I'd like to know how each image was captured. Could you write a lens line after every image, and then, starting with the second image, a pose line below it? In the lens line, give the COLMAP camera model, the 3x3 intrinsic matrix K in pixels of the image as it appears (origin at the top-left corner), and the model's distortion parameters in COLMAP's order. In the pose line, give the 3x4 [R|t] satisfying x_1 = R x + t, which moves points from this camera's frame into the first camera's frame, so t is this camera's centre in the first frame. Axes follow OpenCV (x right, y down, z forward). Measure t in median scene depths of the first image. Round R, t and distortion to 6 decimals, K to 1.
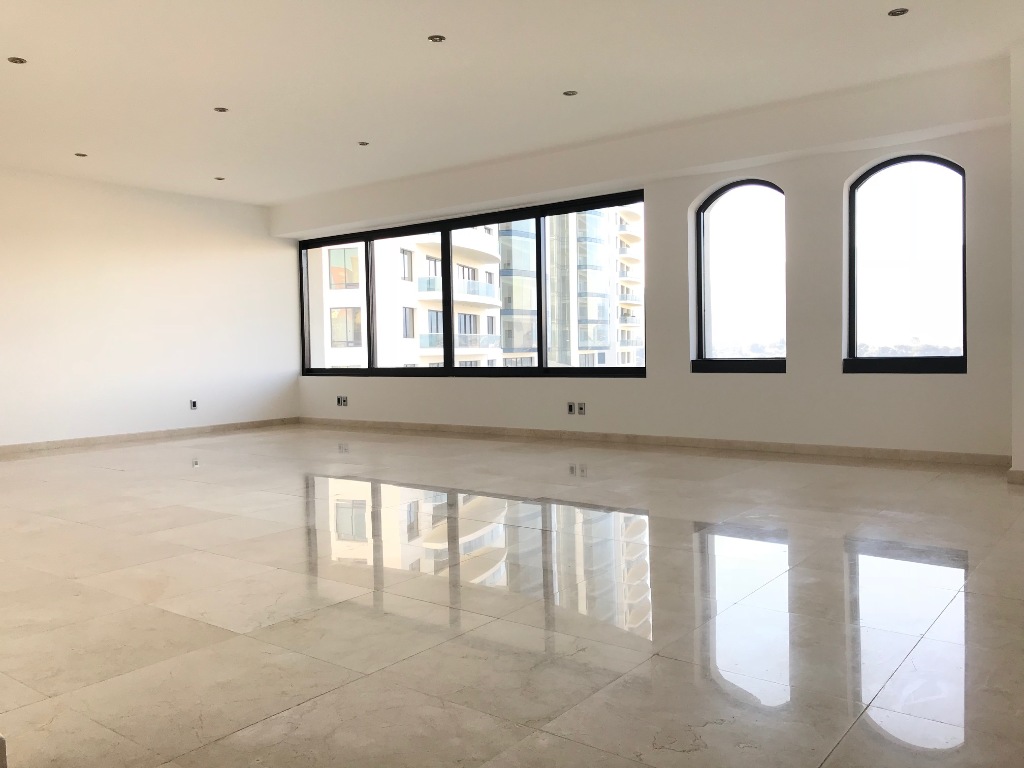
lens RADIAL K [[826.2, 0, 519.0], [0, 826.2, 377.5], [0, 0, 1]] dist [0.012931, 0.003336]
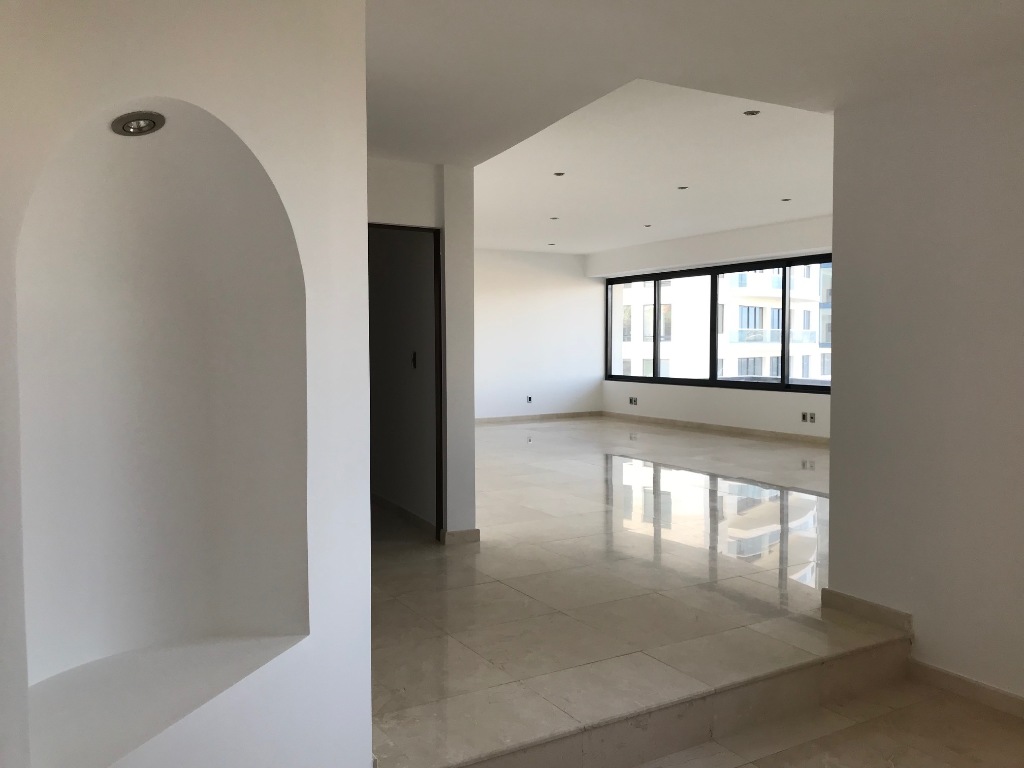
lens RADIAL K [[826.2, 0, 519.0], [0, 826.2, 377.5], [0, 0, 1]] dist [0.012931, 0.003336]
pose [[0.929506, 0.037567, -0.366889, 0.099253], [-0.032888, 0.999278, 0.018997, -0.027987], [0.367338, -0.005592, 0.930071, -0.293935]]
